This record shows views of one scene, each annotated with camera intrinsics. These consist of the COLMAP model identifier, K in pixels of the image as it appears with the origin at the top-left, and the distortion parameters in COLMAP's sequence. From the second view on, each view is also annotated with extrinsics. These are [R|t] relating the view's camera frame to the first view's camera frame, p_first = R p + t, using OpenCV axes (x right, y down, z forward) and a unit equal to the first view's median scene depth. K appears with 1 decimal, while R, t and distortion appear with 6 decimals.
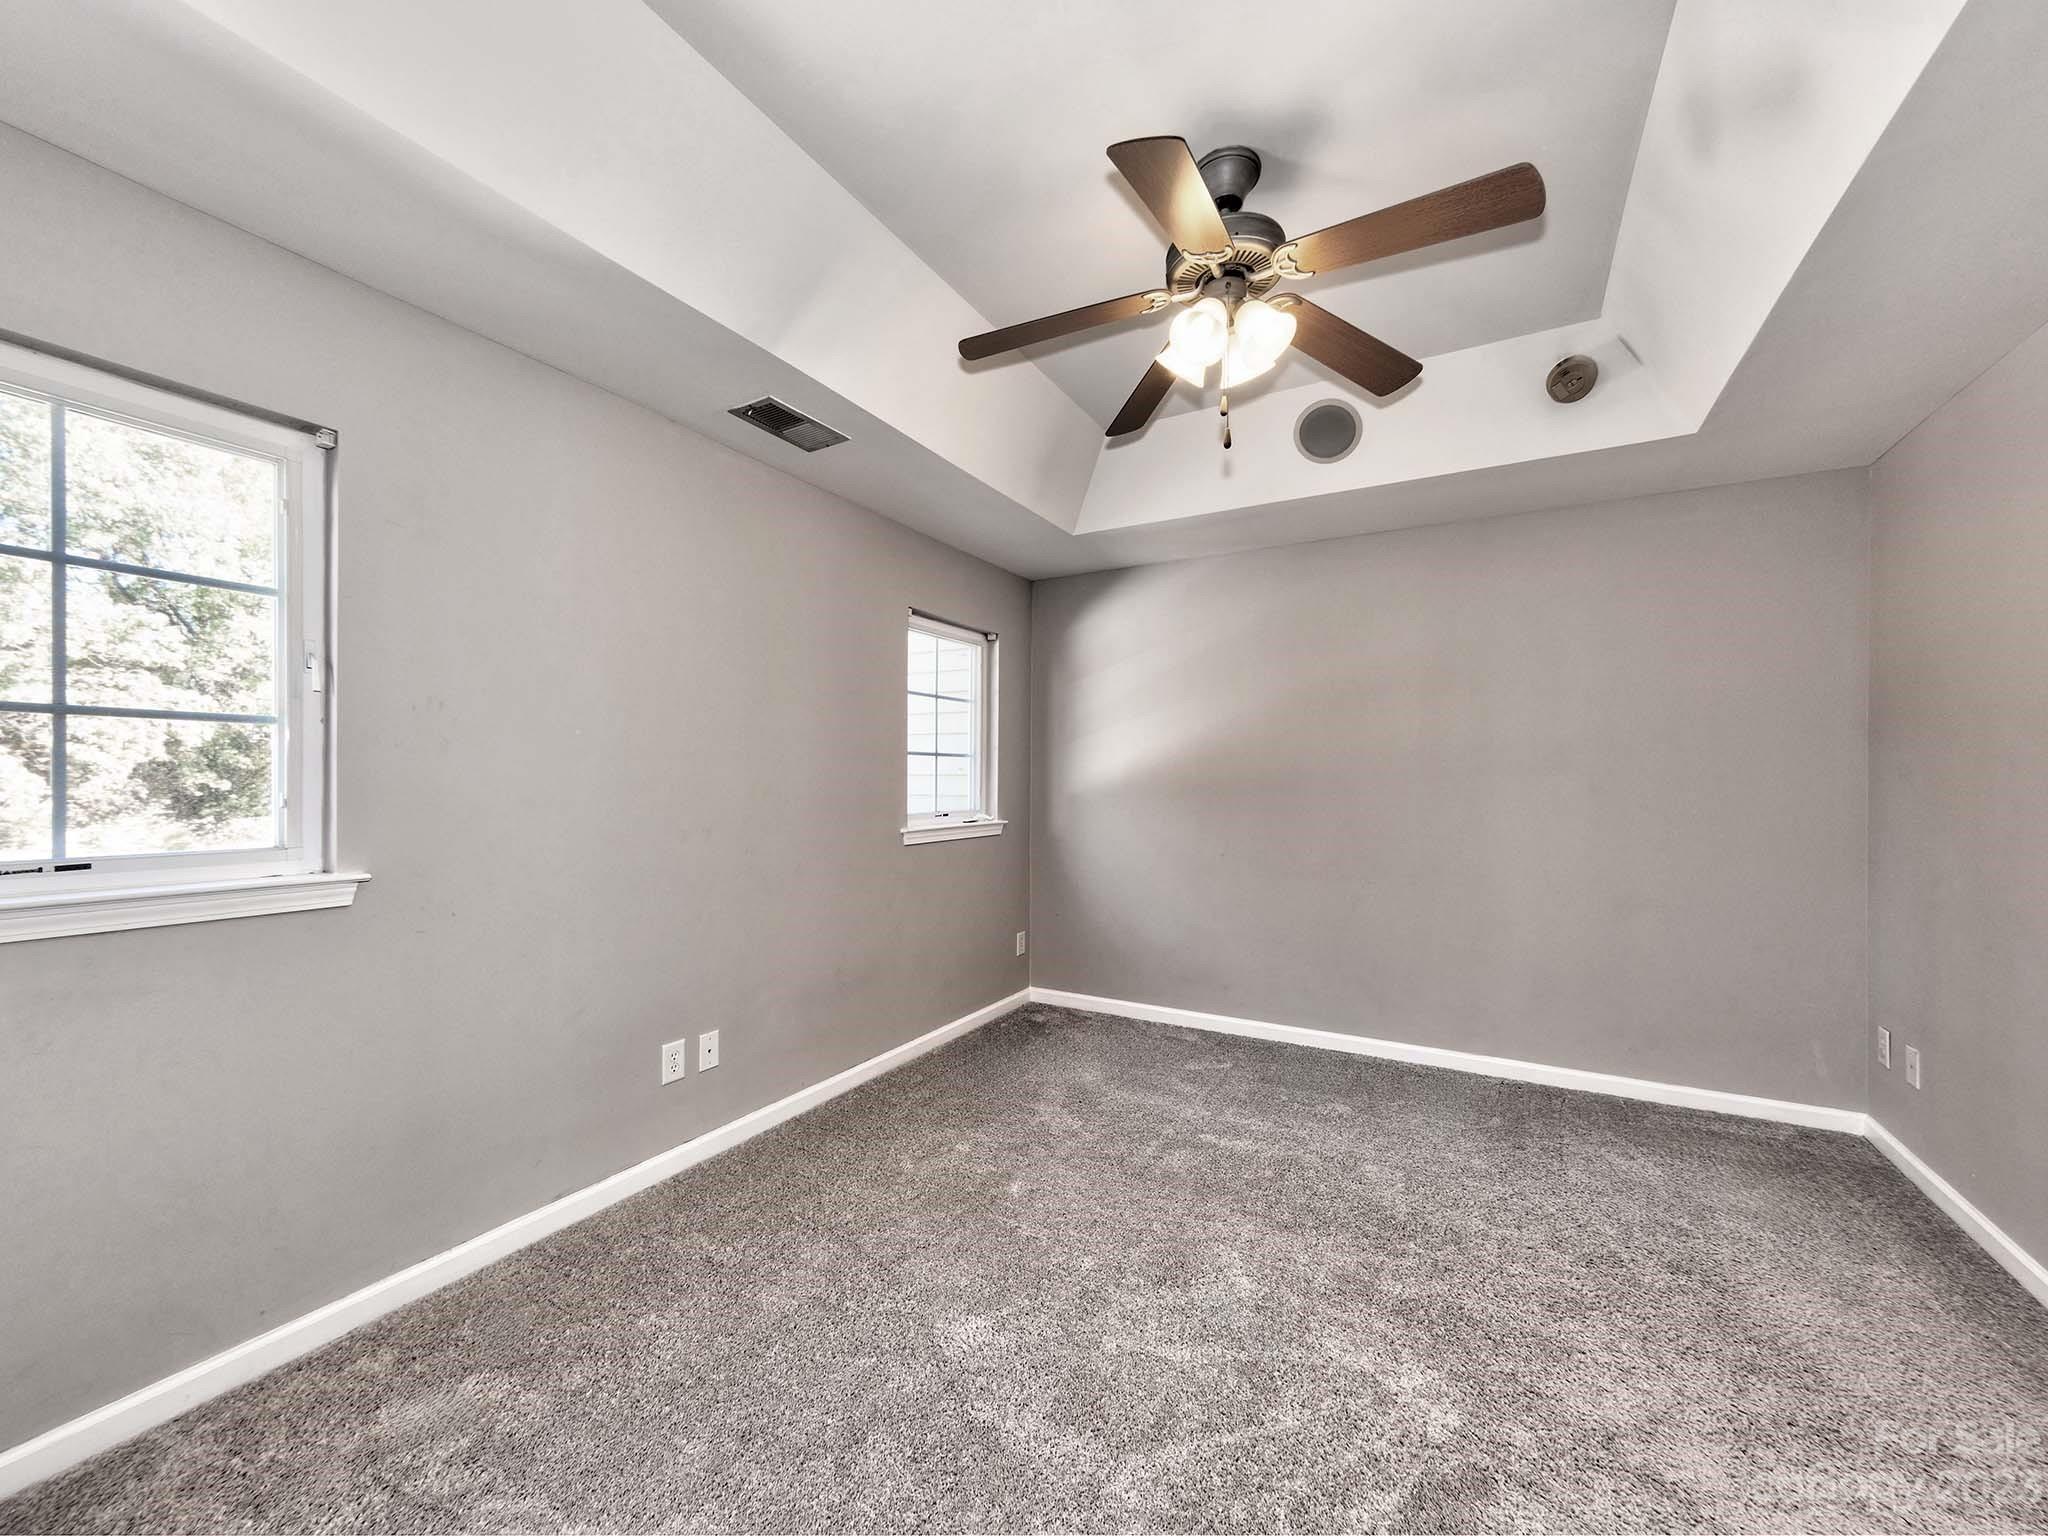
lens RADIAL K [[803.2, 0, 1025.9], [0, 803.2, 781.3], [0, 0, 1]] dist [0.001475, -0.000039]
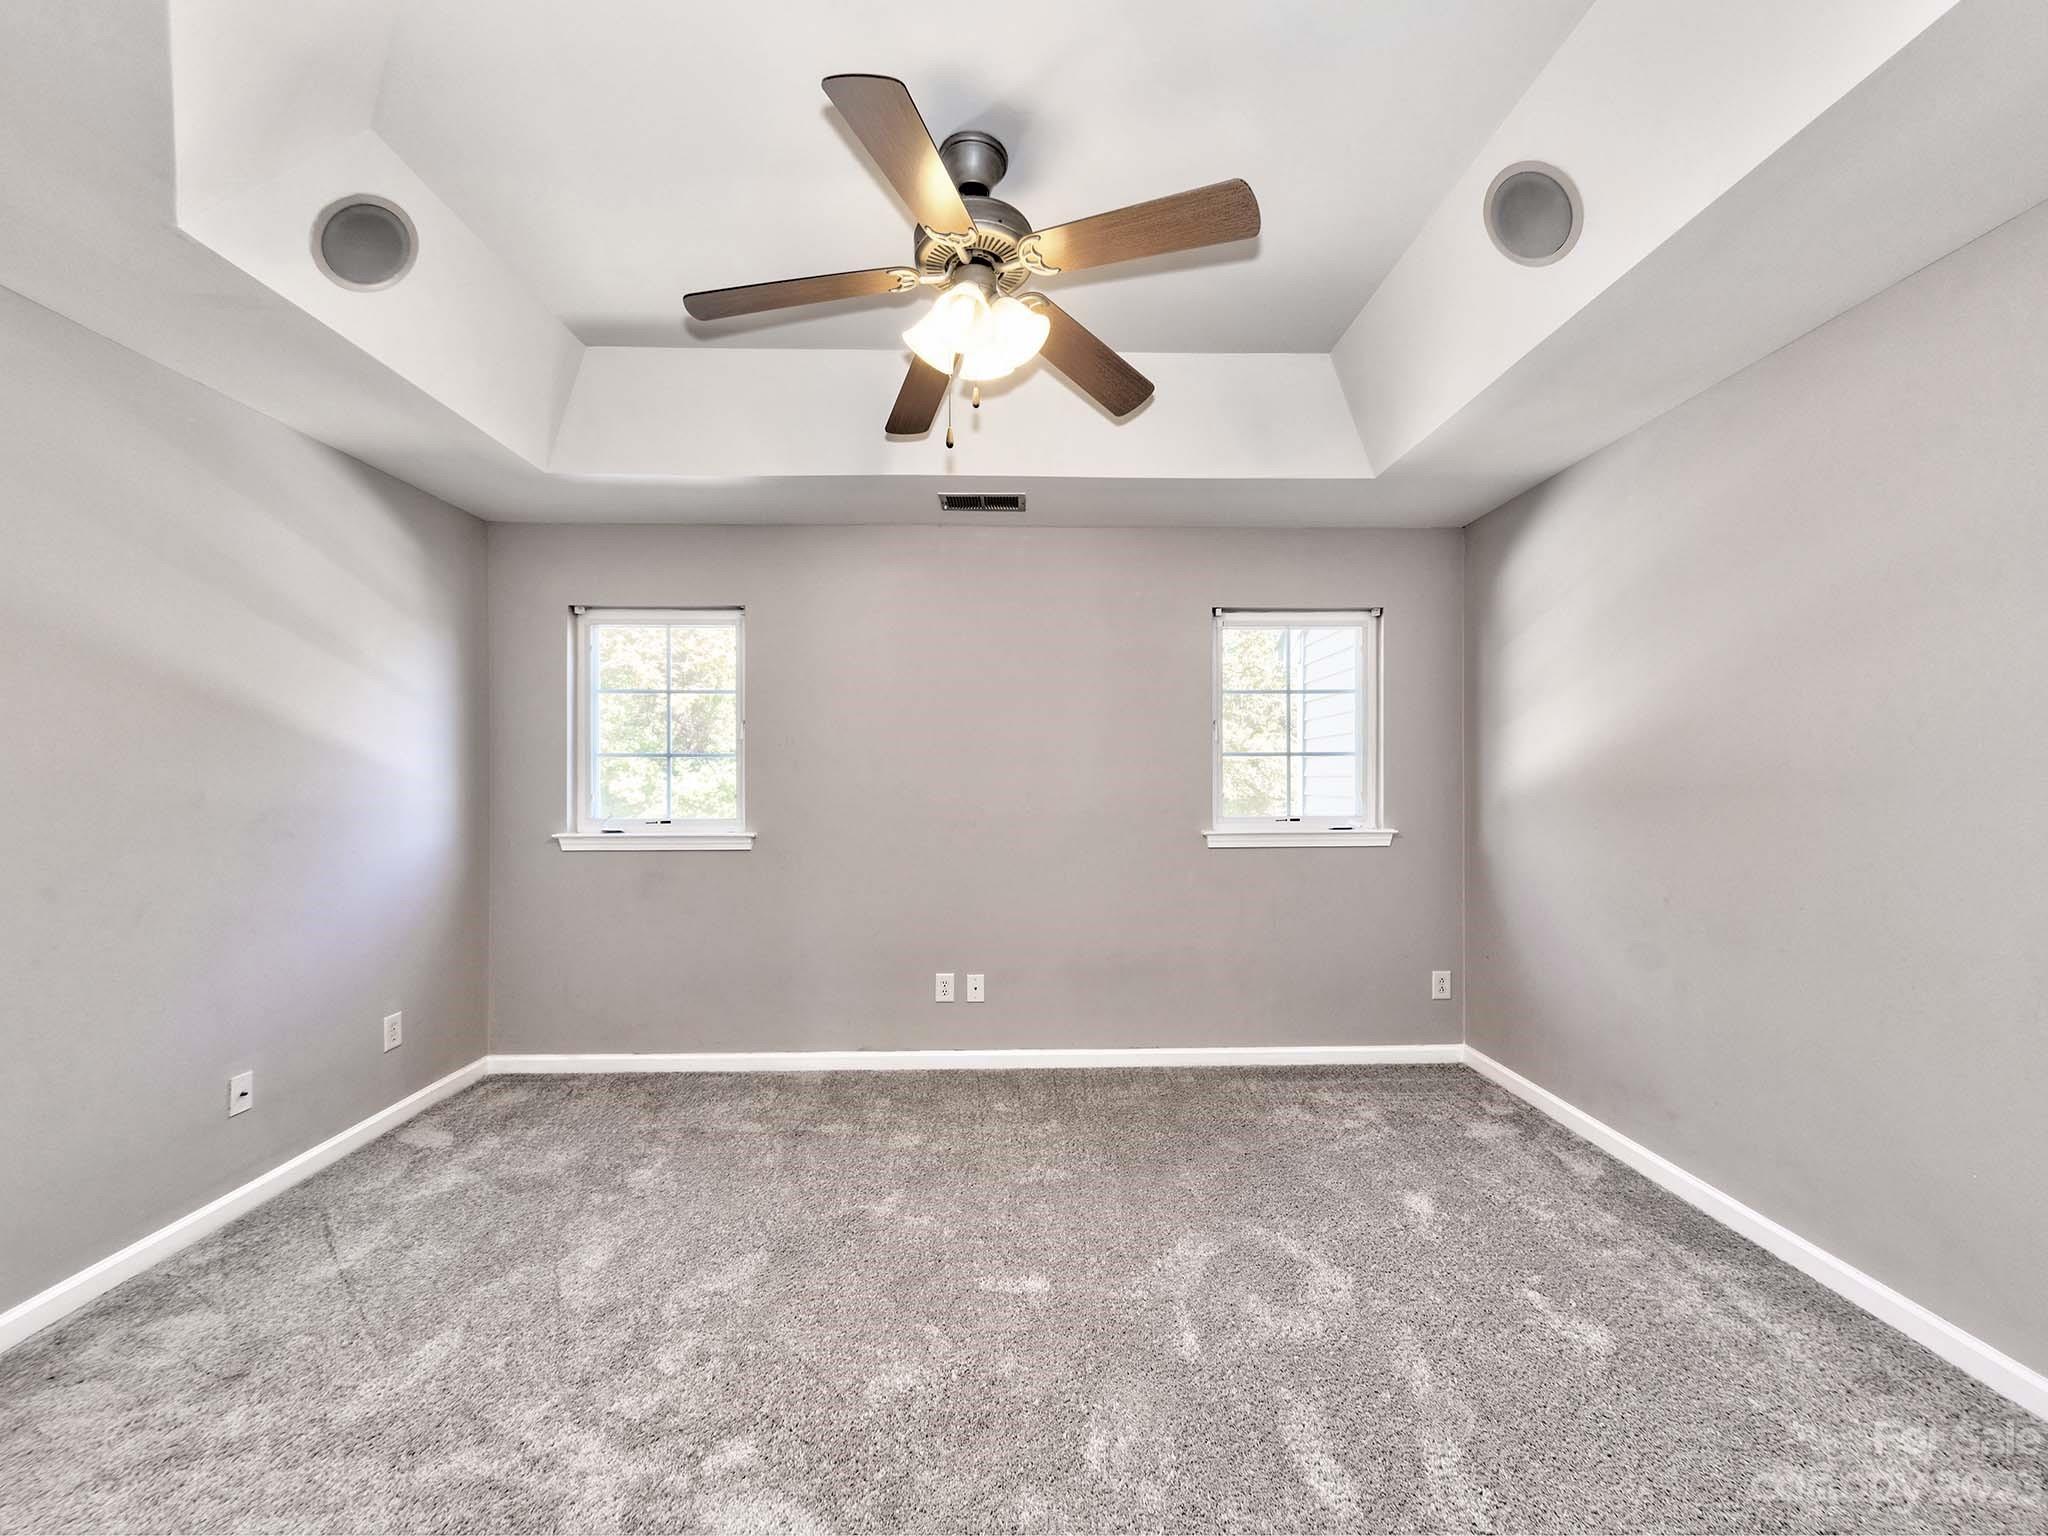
lens RADIAL K [[800.6, 0, 1025.1], [0, 800.6, 783.8], [0, 0, 1]] dist [0.000010, -0.000265]
pose [[0.523224, -0.003514, -0.852188, 0.575673], [0.003724, 0.999991, -0.001837, 0.001606], [0.852187, -0.002213, 0.523233, 0.285273]]
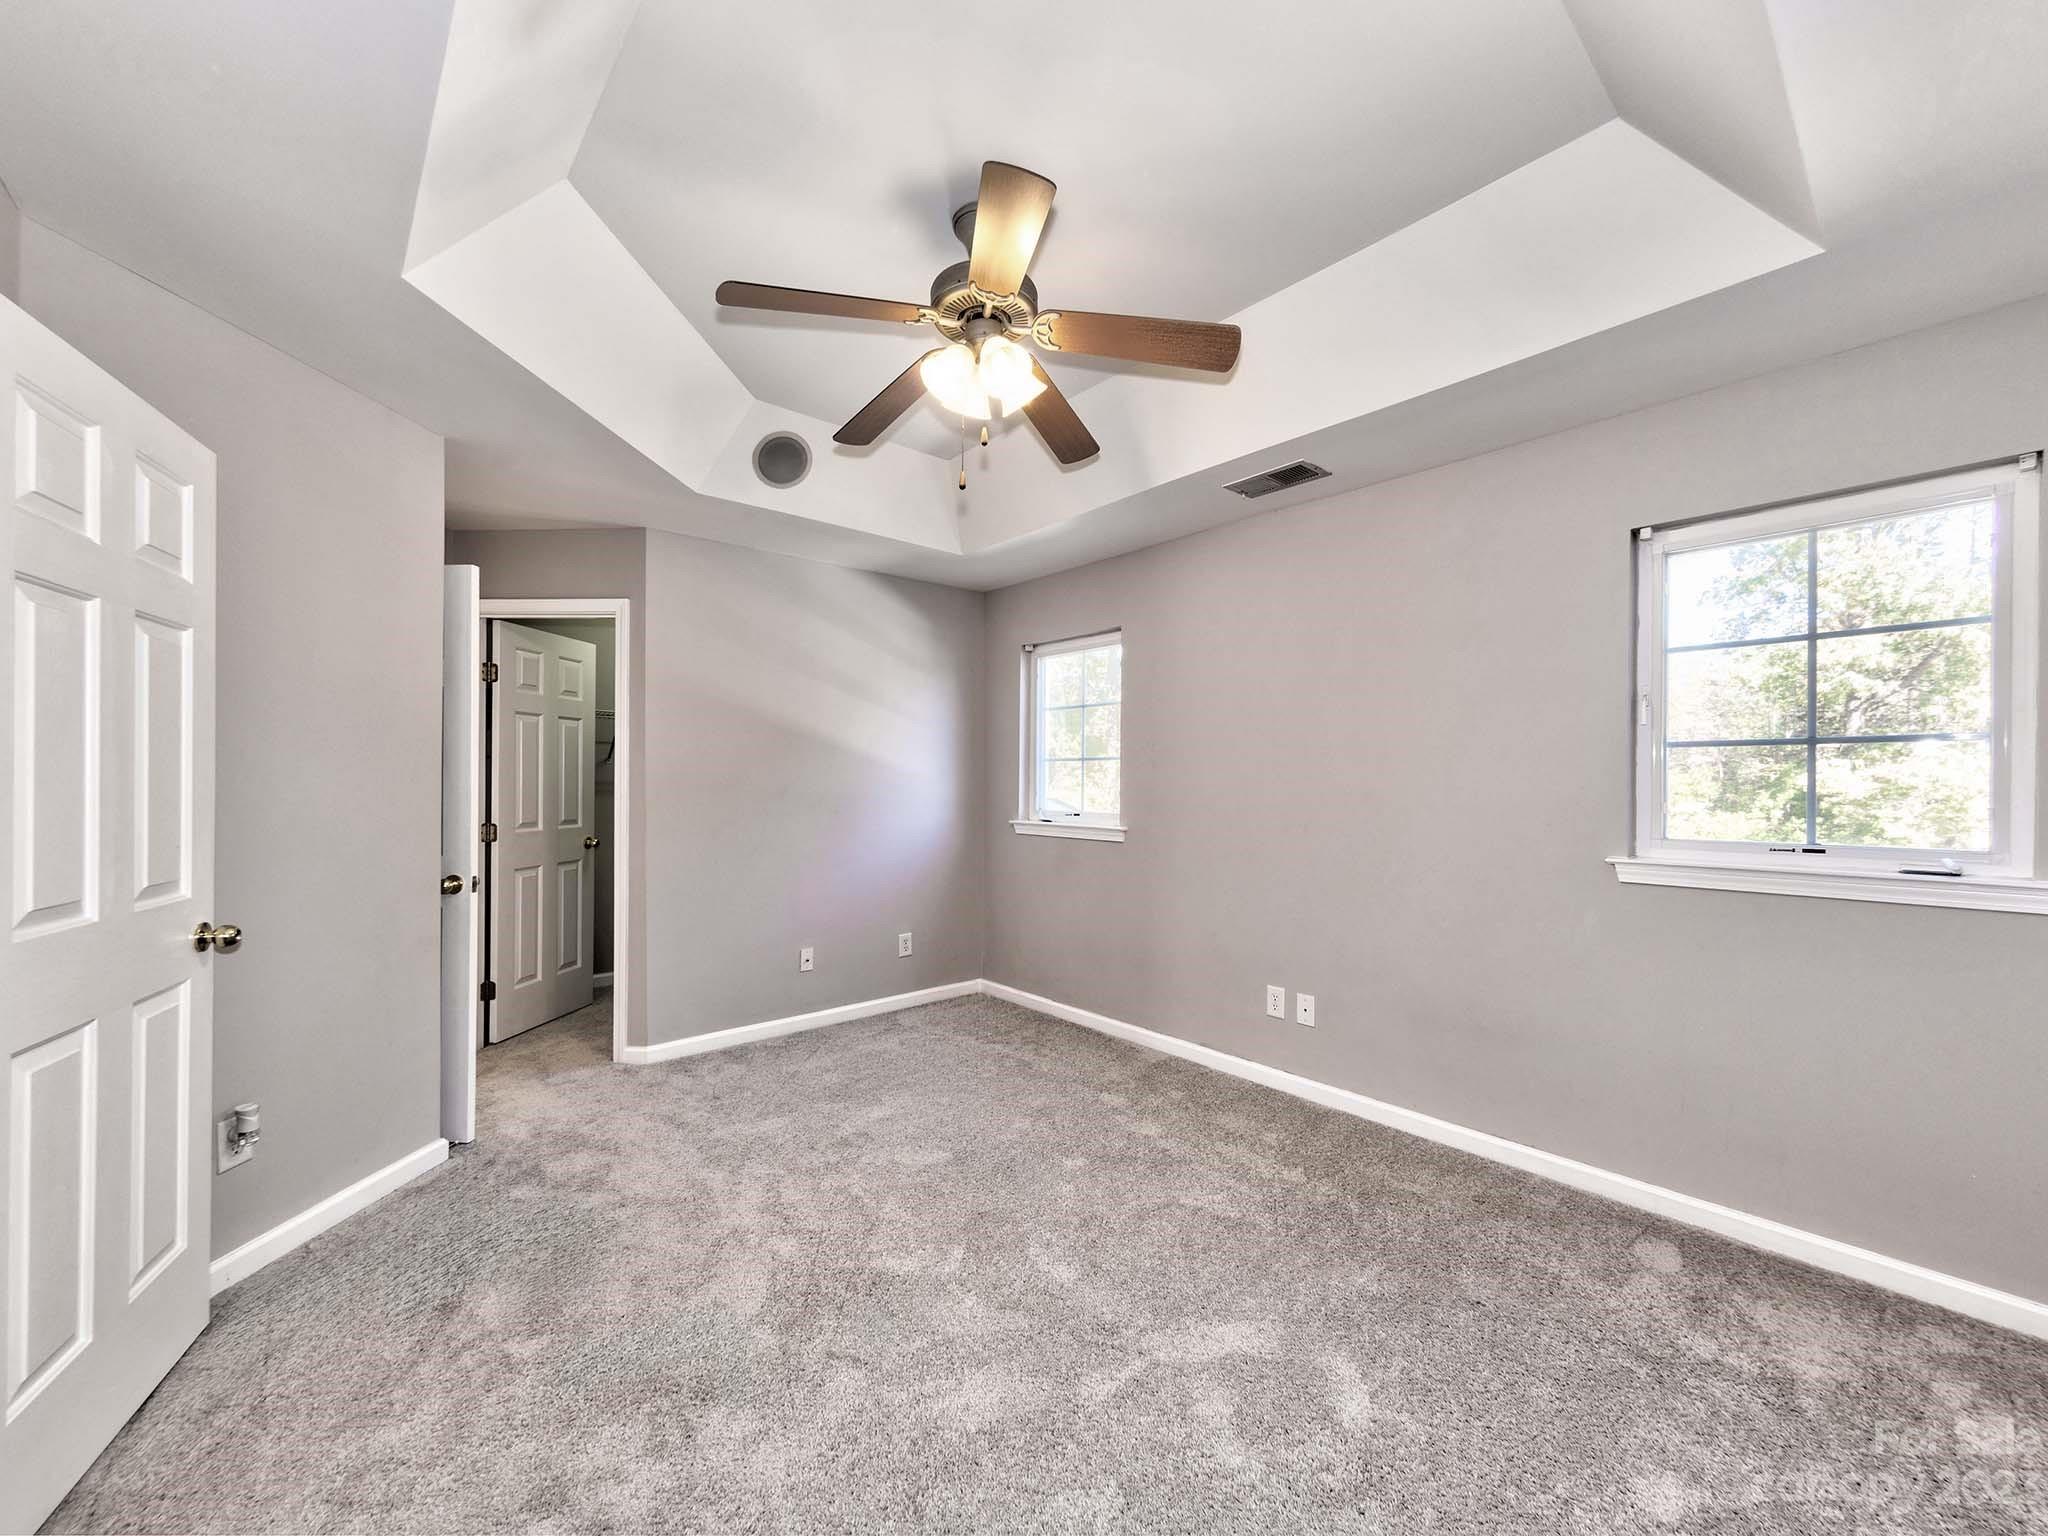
lens RADIAL K [[800.6, 0, 1025.1], [0, 800.6, 783.8], [0, 0, 1]] dist [0.000010, -0.000265]
pose [[-0.322948, -0.001884, -0.946415, 0.655001], [-0.007249, 0.999974, 0.000483, -0.000635], [0.946389, 0.007017, -0.322954, 0.737593]]
